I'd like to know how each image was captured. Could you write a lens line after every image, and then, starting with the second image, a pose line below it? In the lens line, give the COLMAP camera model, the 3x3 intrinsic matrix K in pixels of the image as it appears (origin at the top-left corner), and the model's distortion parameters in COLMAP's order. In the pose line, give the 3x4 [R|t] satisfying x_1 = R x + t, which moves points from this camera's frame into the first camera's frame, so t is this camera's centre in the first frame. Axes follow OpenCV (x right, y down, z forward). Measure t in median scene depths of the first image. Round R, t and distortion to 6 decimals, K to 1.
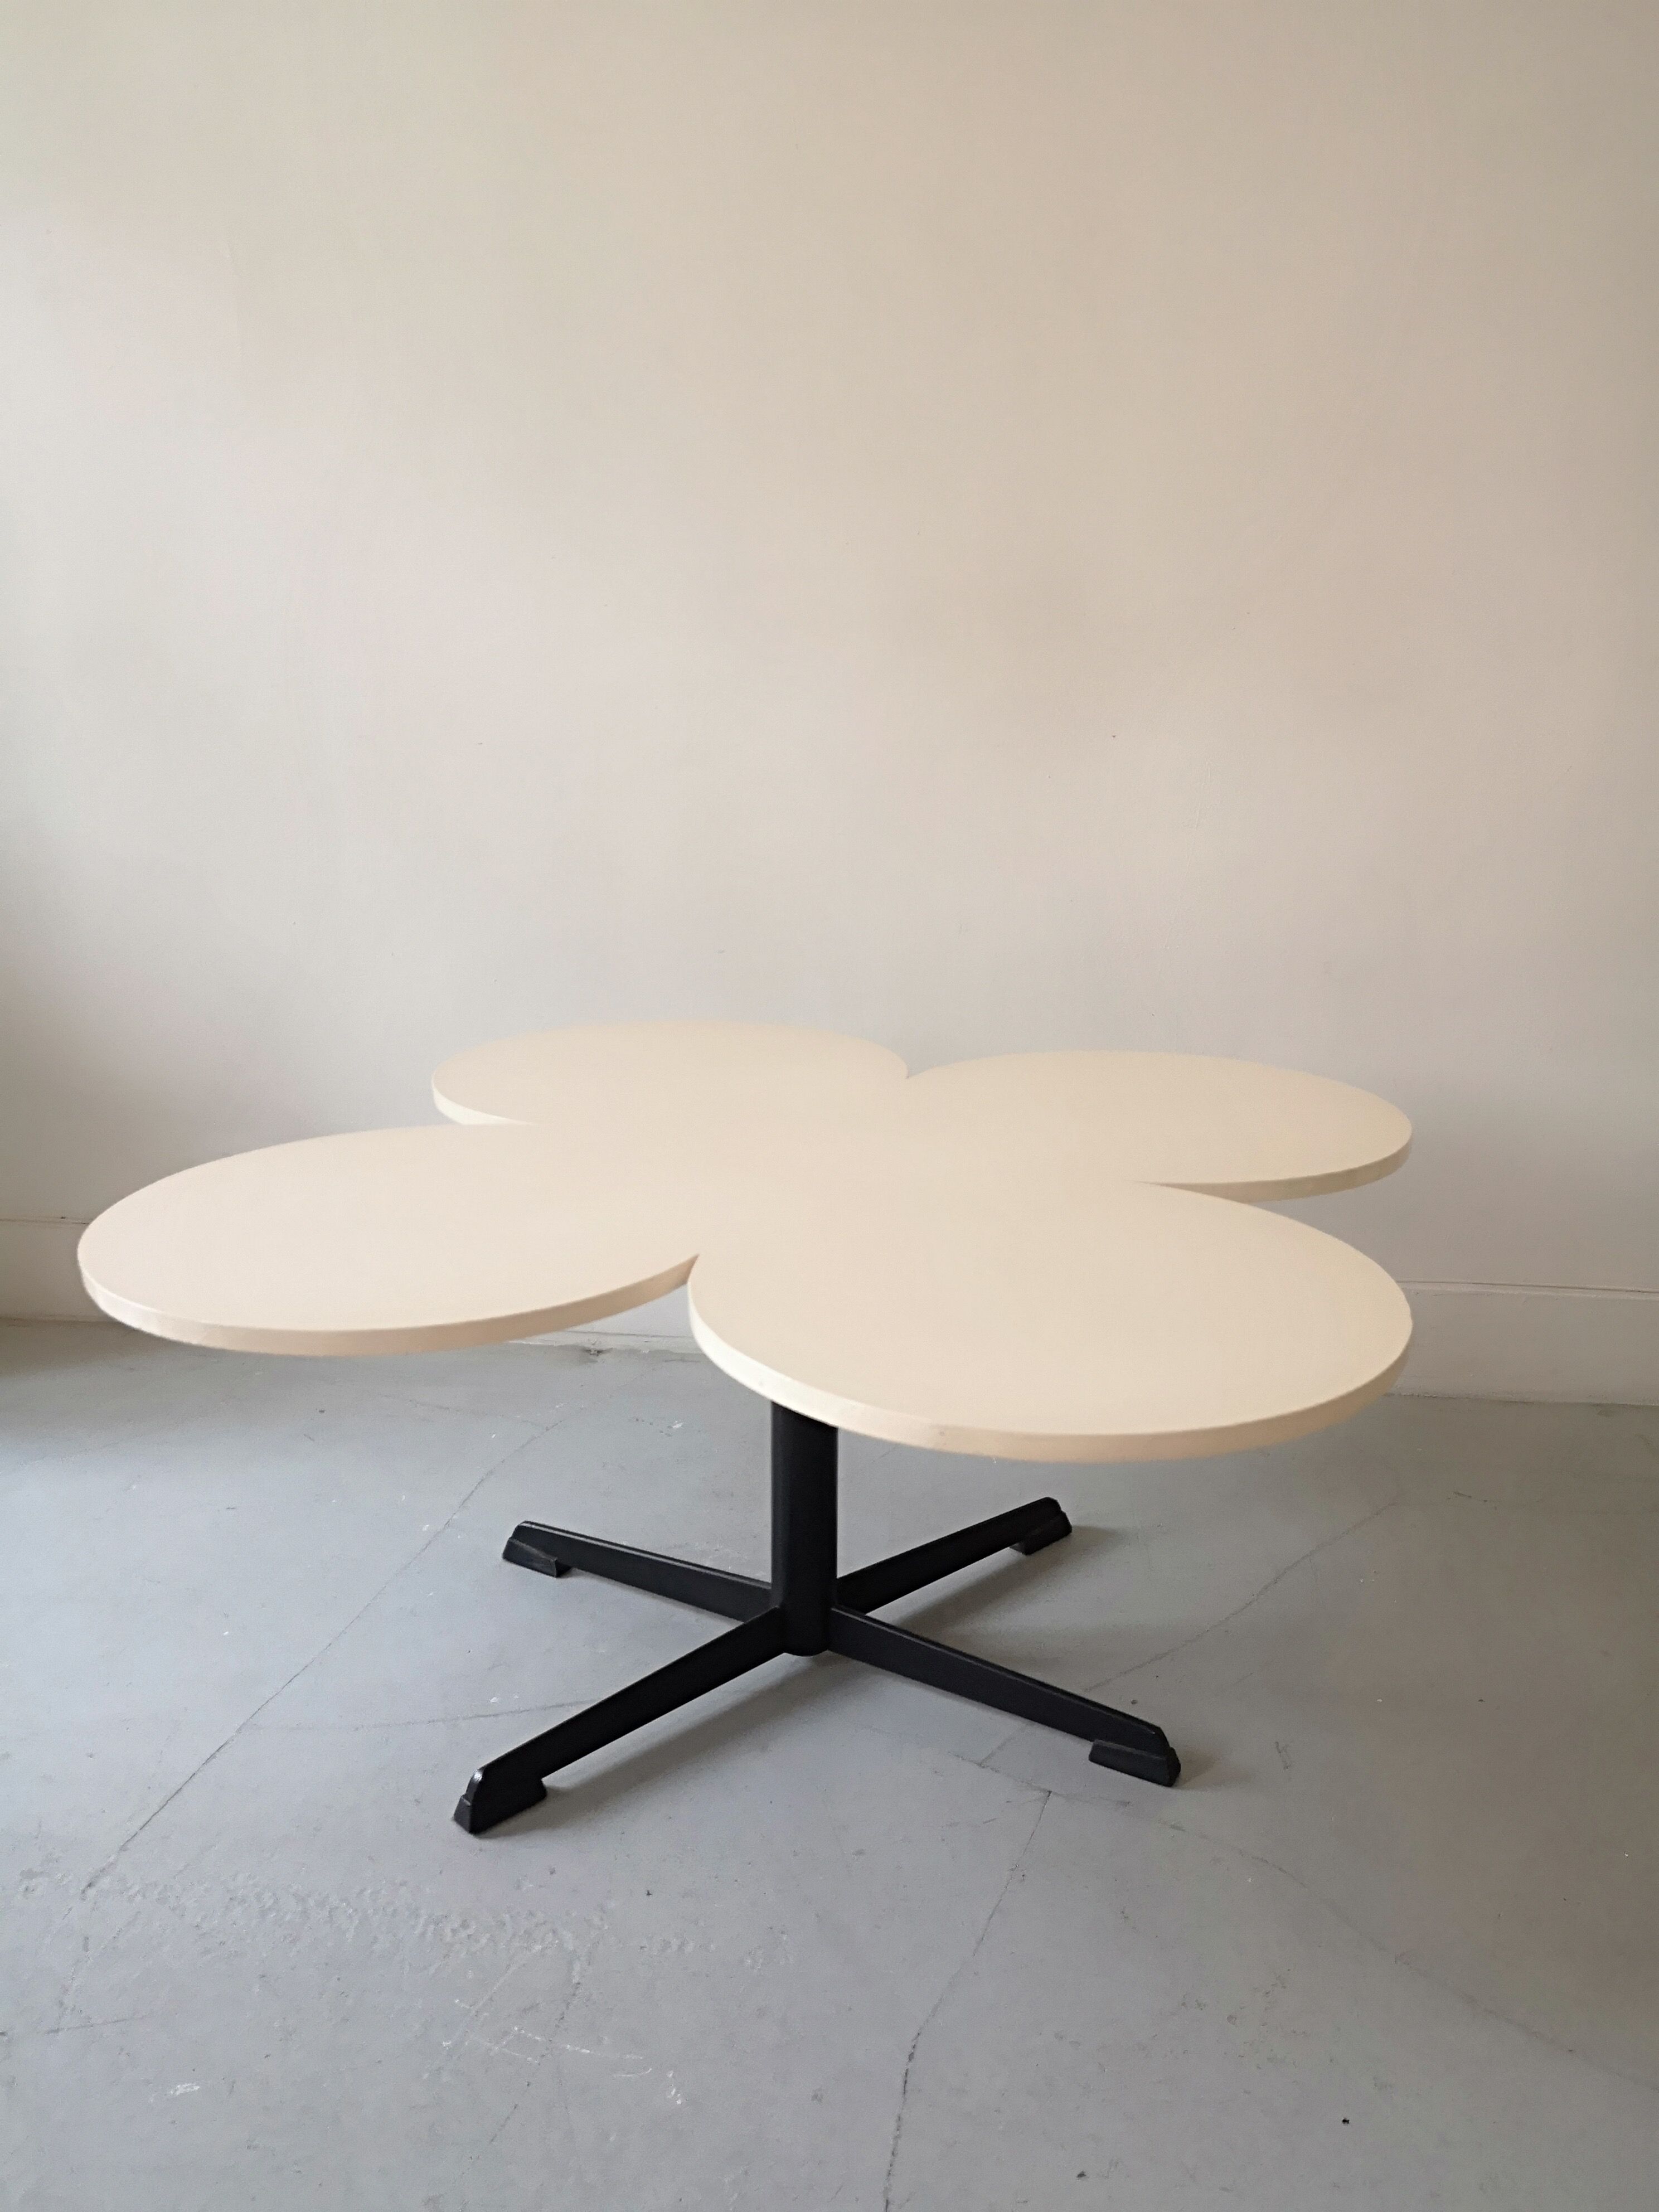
lens RADIAL K [[1737.4, 0, 840.4], [0, 1737.4, 1097.3], [0, 0, 1]] dist [-0.000606, 0.002016]
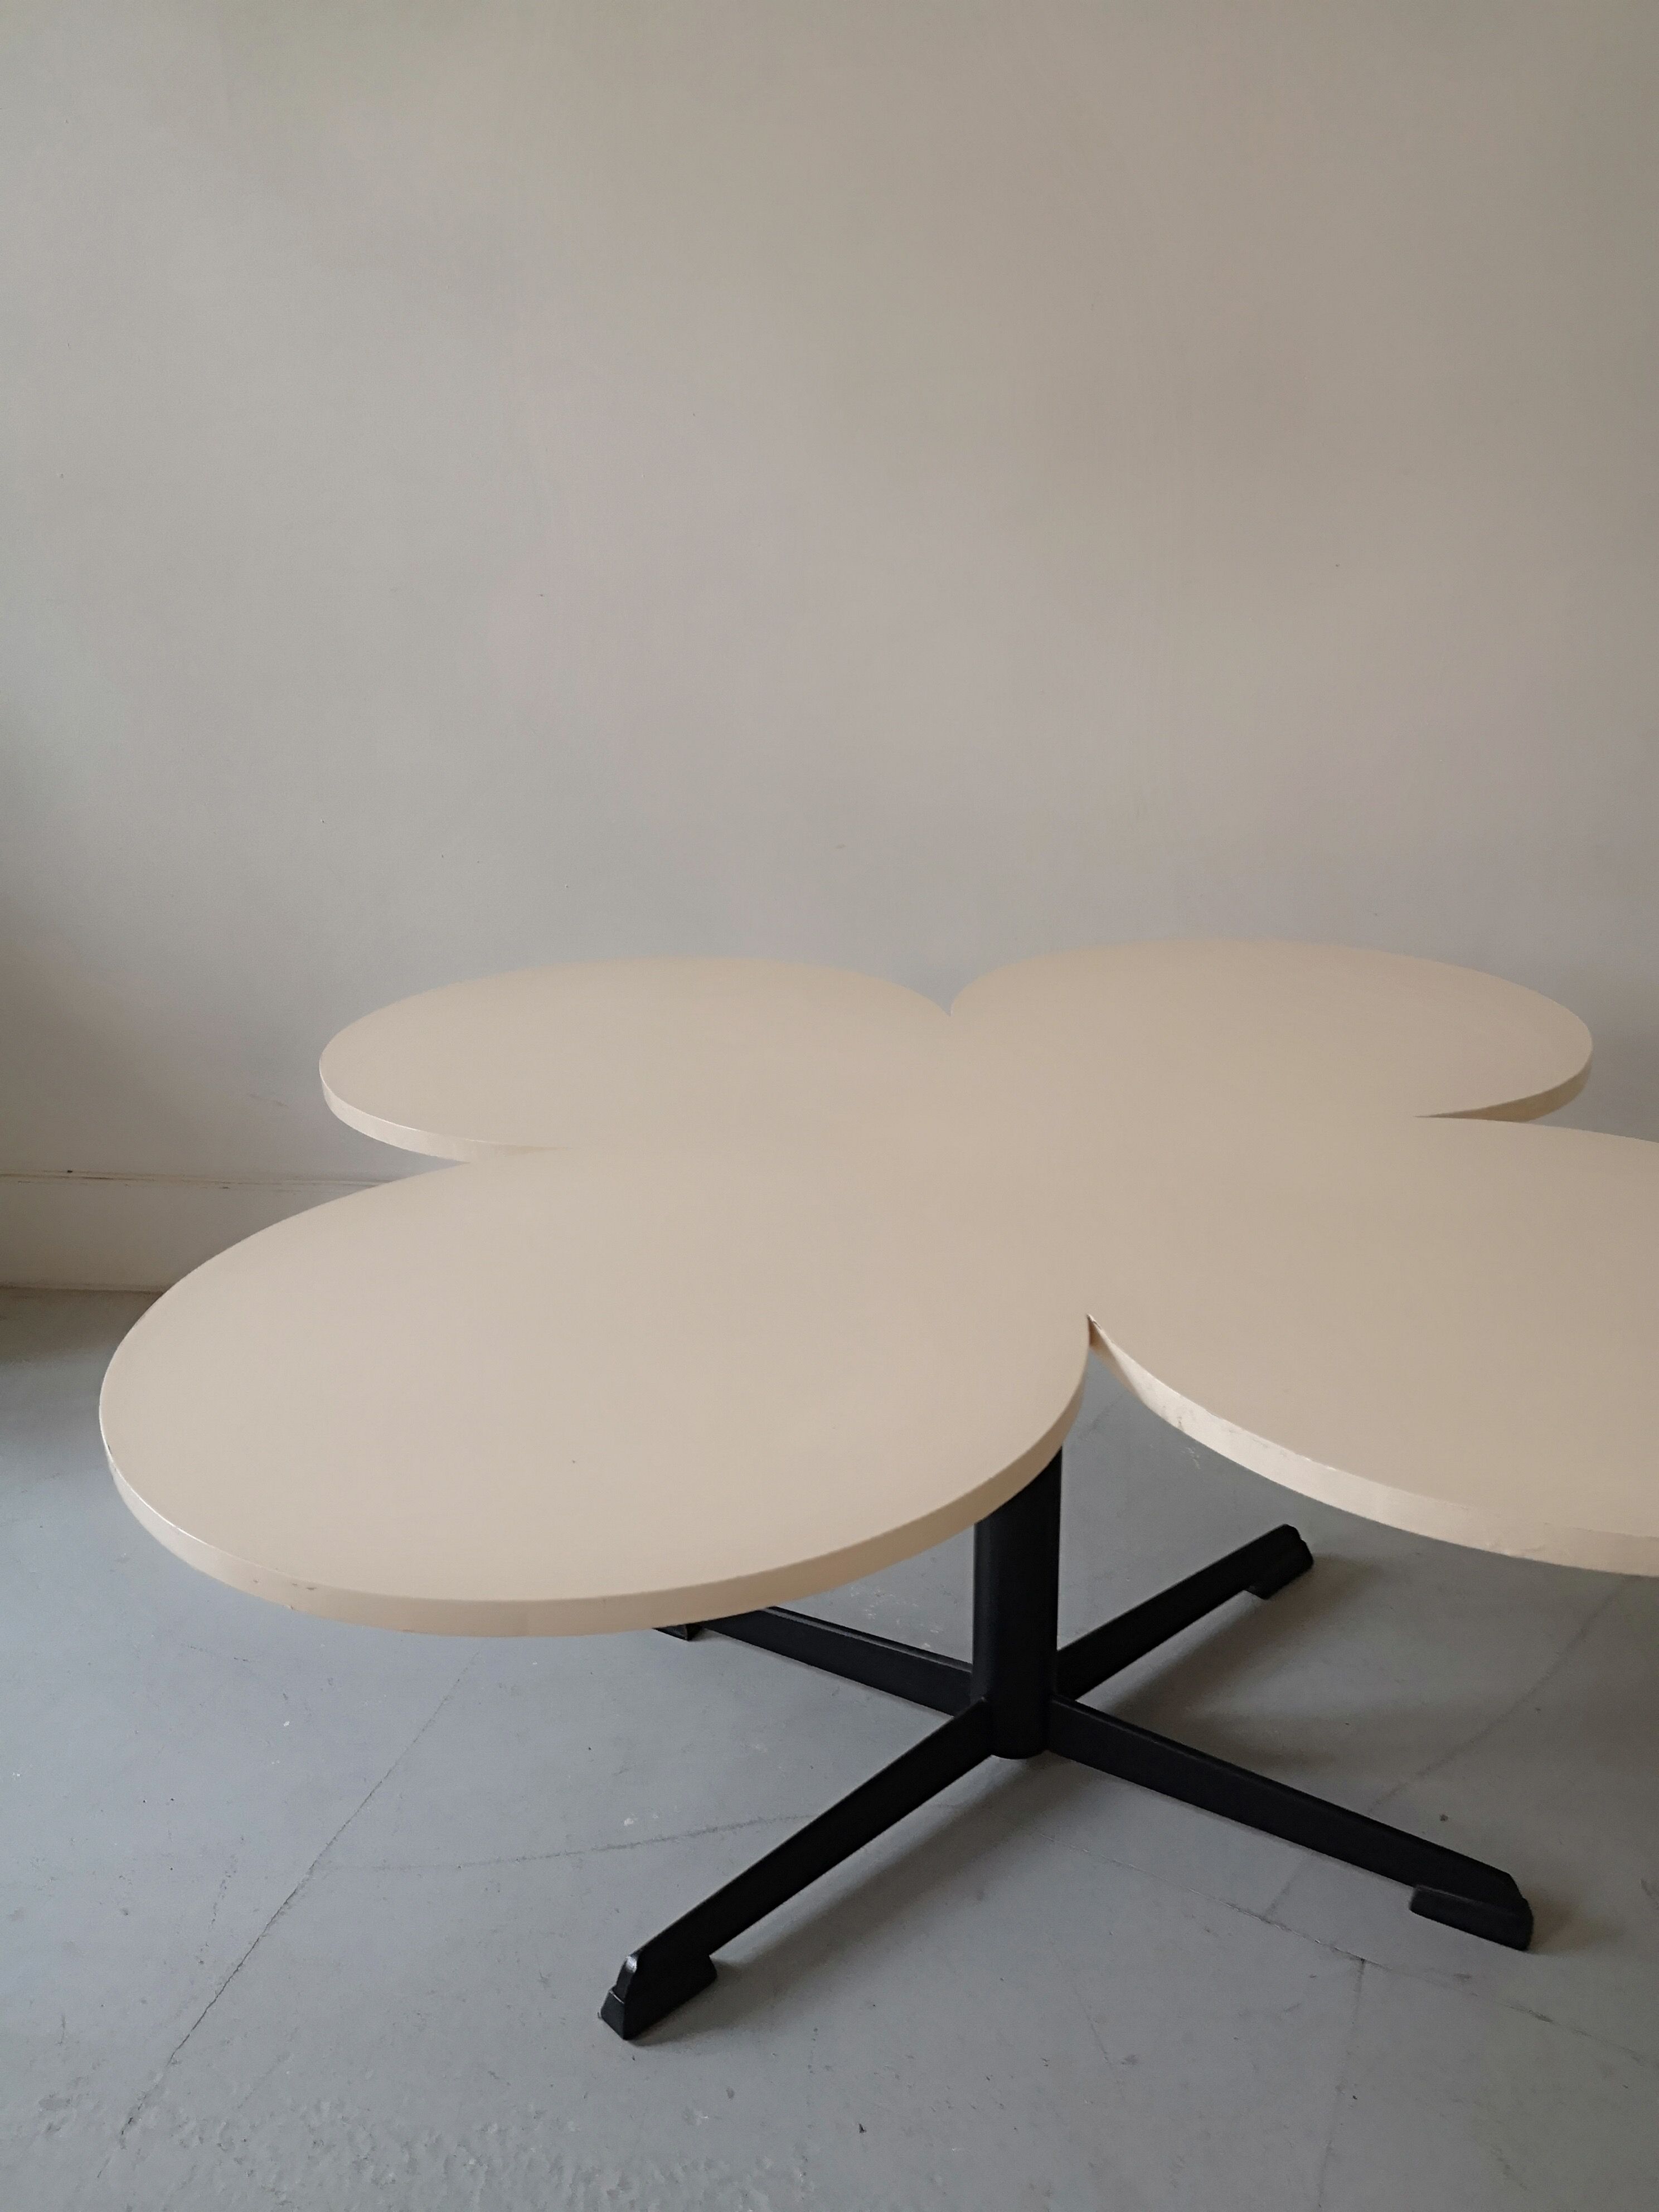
lens RADIAL K [[1737.4, 0, 822.3], [0, 1737.4, 1103.5], [0, 0, 1]] dist [-0.000606, 0.002016]
pose [[0.999591, -0.018268, -0.021987, -0.095218], [0.019981, 0.996566, 0.080355, -0.044977], [0.020443, -0.080762, 0.996524, 0.260316]]
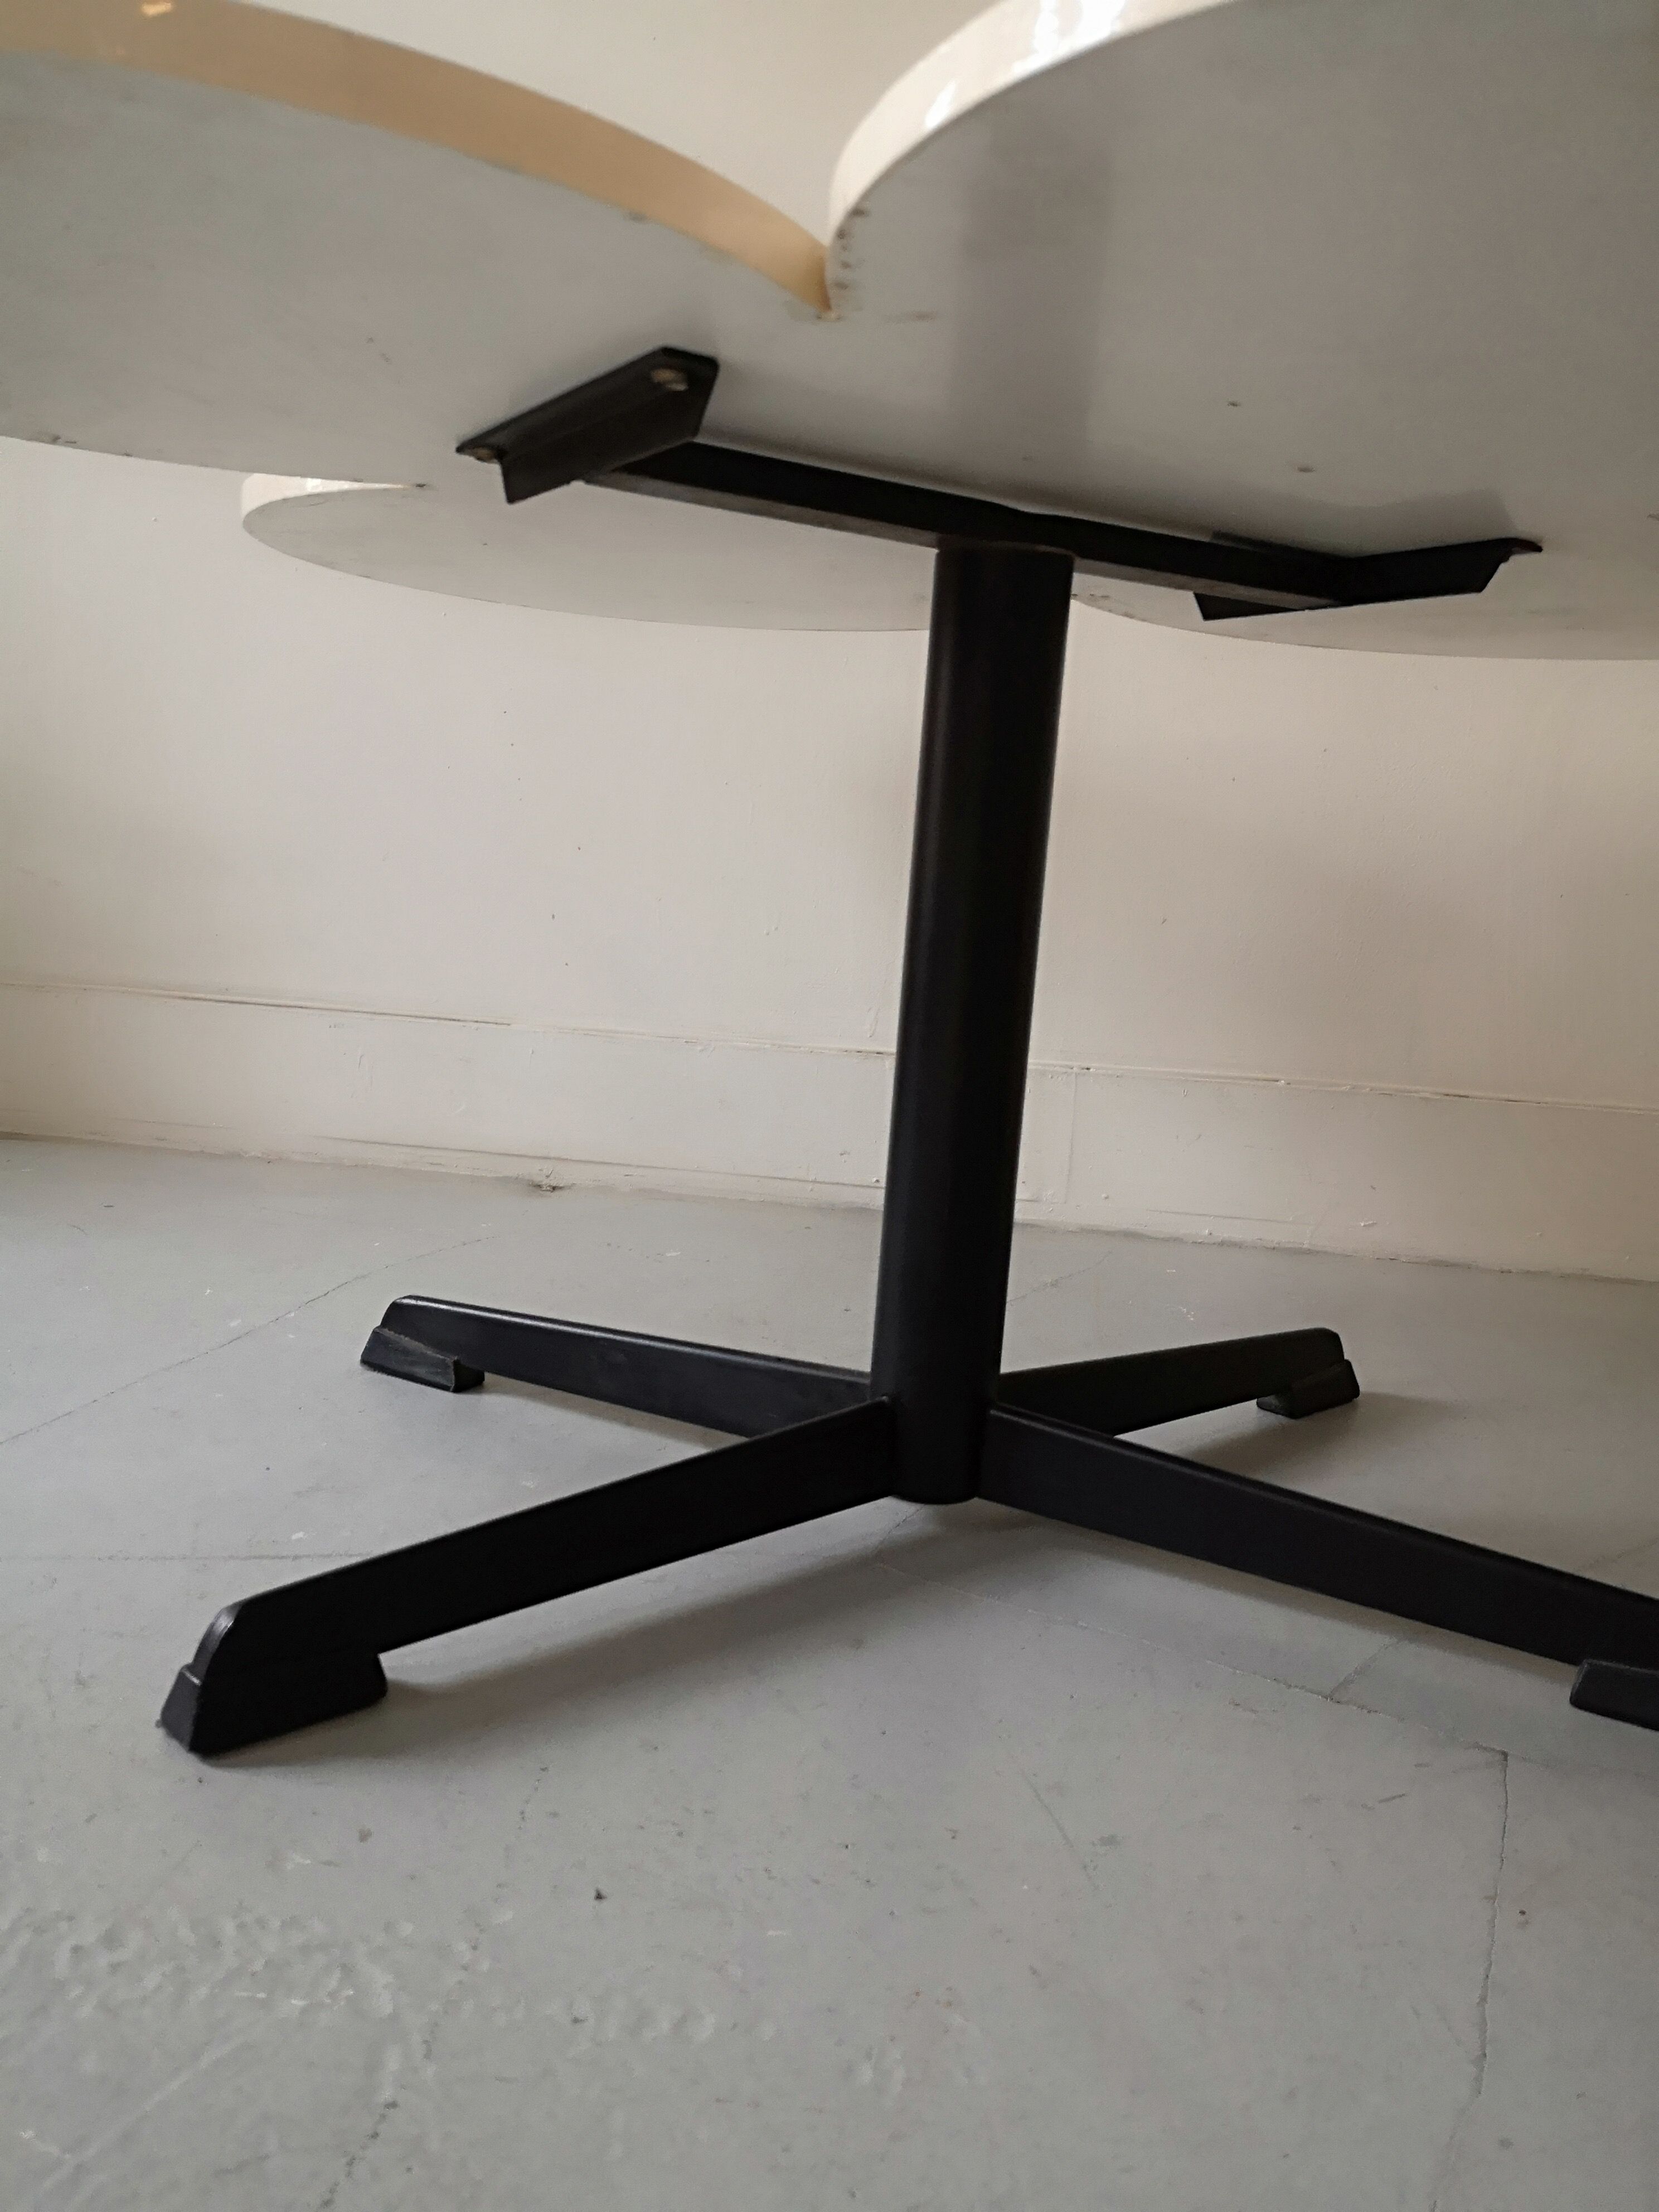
lens RADIAL K [[1736.2, 0, 829.2], [0, 1736.2, 1105.2], [0, 0, 1]] dist [0.012964, -0.000061]
pose [[0.997915, 0.064001, 0.008373, -0.067550], [-0.062598, 0.991251, -0.116199, 0.298376], [-0.015737, 0.115433, 0.993191, 0.539966]]
